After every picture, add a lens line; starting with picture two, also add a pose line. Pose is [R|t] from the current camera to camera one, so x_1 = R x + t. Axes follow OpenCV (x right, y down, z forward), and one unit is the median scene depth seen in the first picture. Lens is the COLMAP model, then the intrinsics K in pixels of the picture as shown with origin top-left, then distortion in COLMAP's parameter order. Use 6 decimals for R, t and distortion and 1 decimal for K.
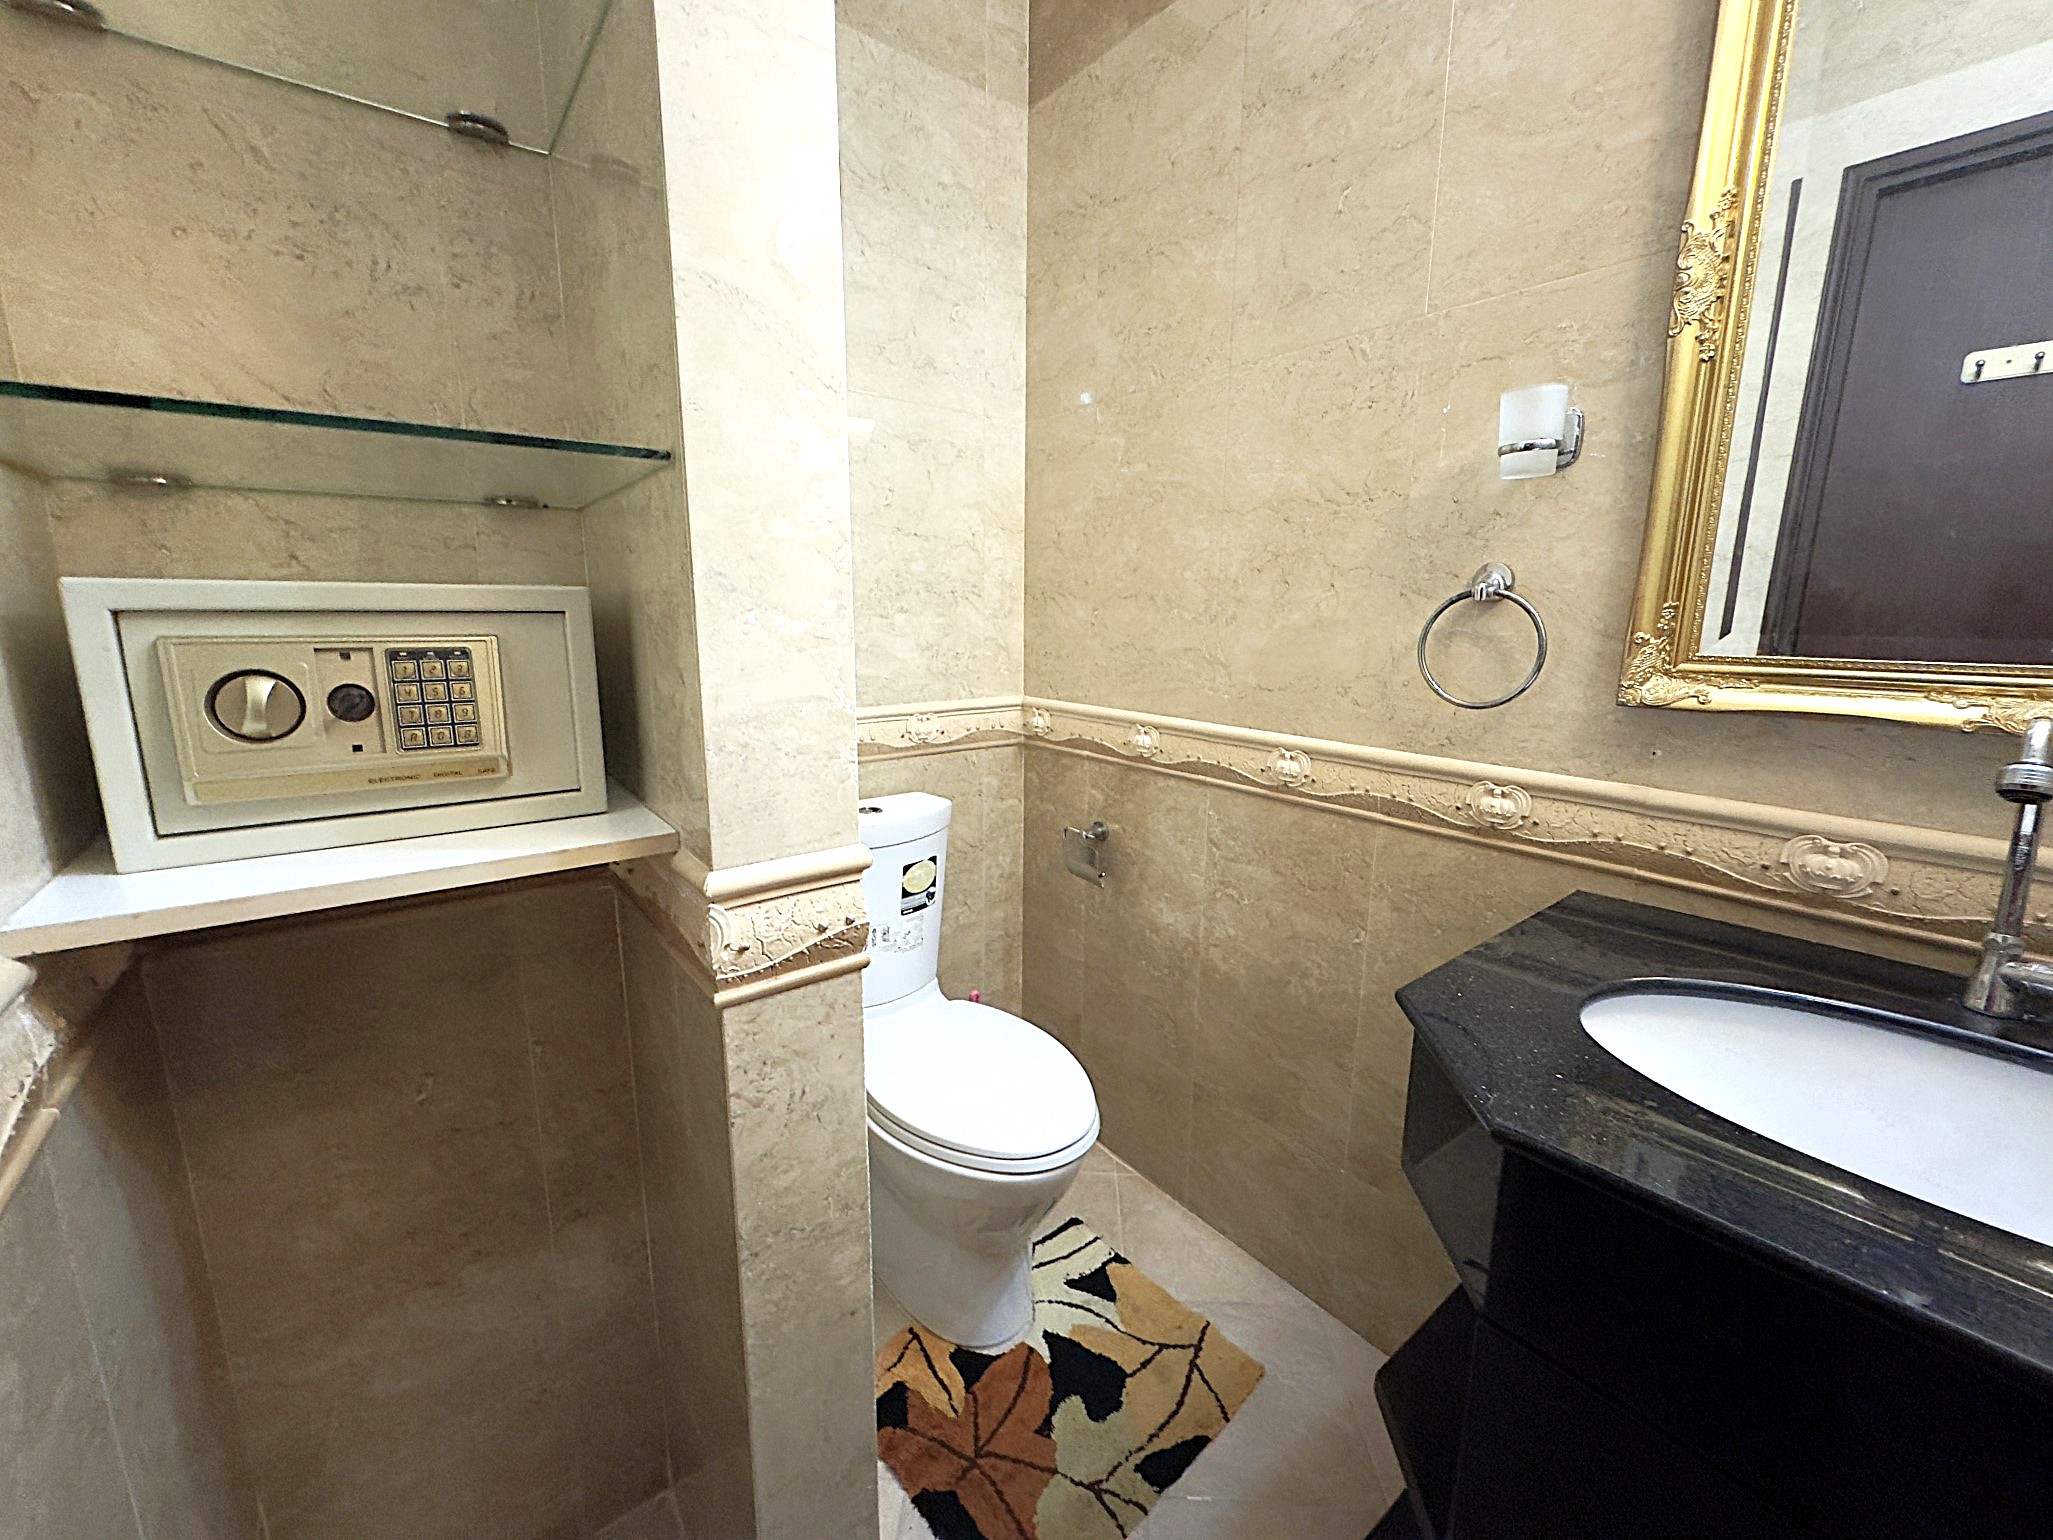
lens RADIAL K [[820.1, 0, 1023.5], [0, 820.1, 768.5], [0, 0, 1]] dist [-0.003741, -0.000228]
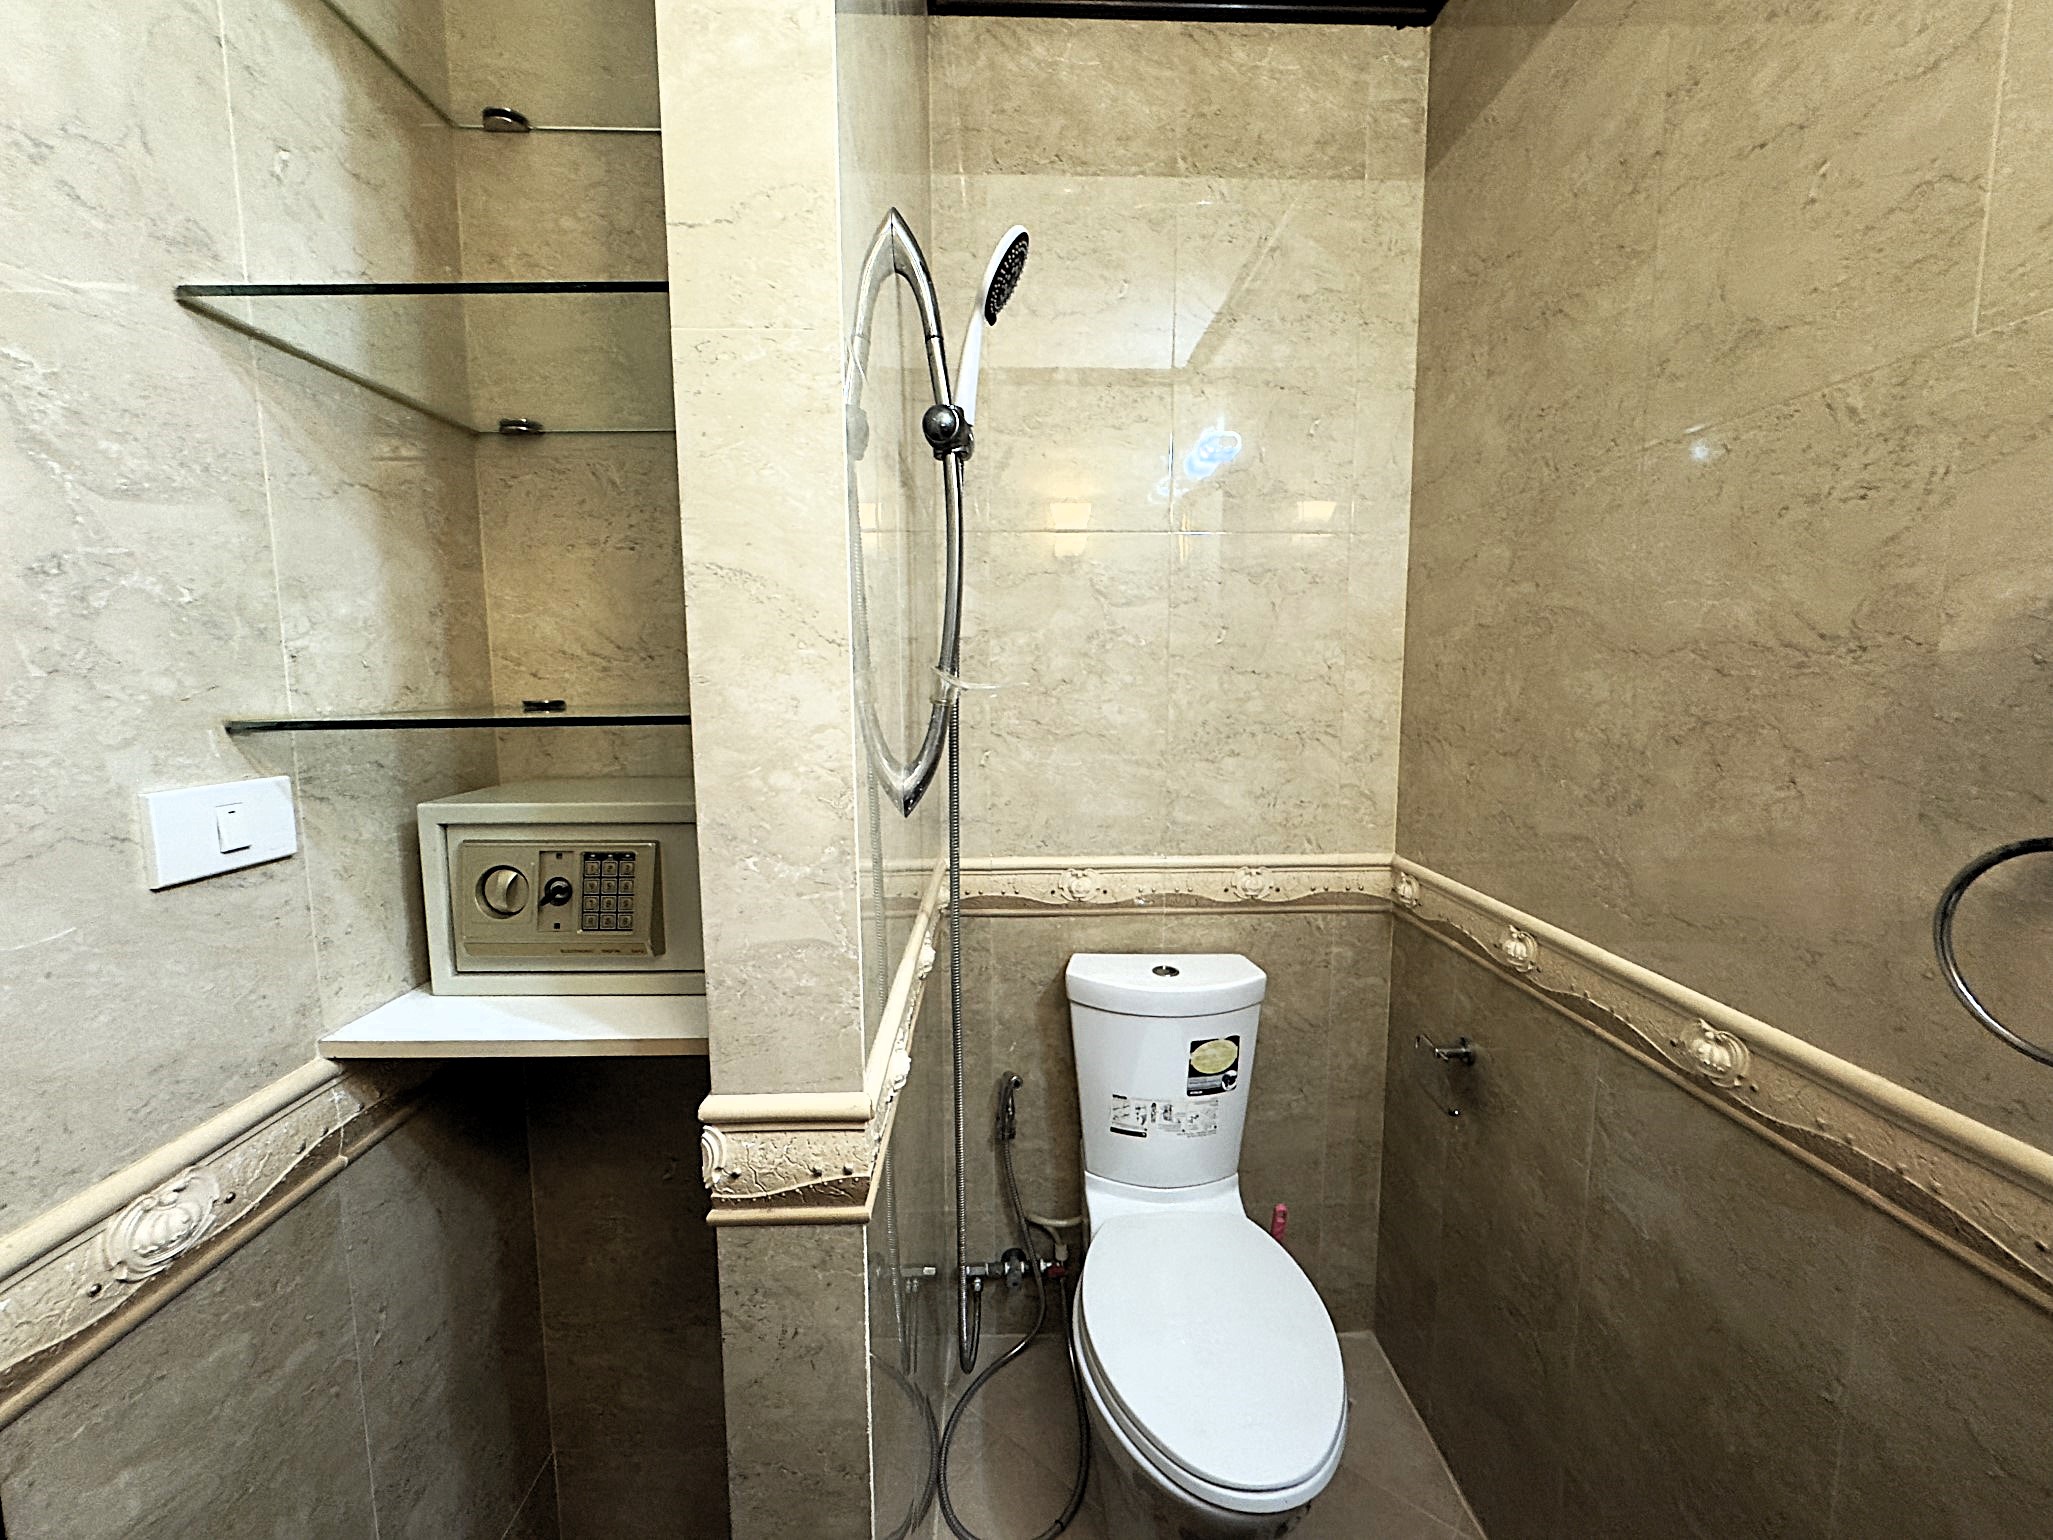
lens RADIAL K [[820.1, 0, 1023.5], [0, 820.1, 768.5], [0, 0, 1]] dist [-0.003741, -0.000228]
pose [[0.802697, 0.054504, -0.593891, 0.241454], [-0.104027, 0.993345, -0.049438, -0.124169], [0.587245, 0.101465, 0.803025, 0.150502]]
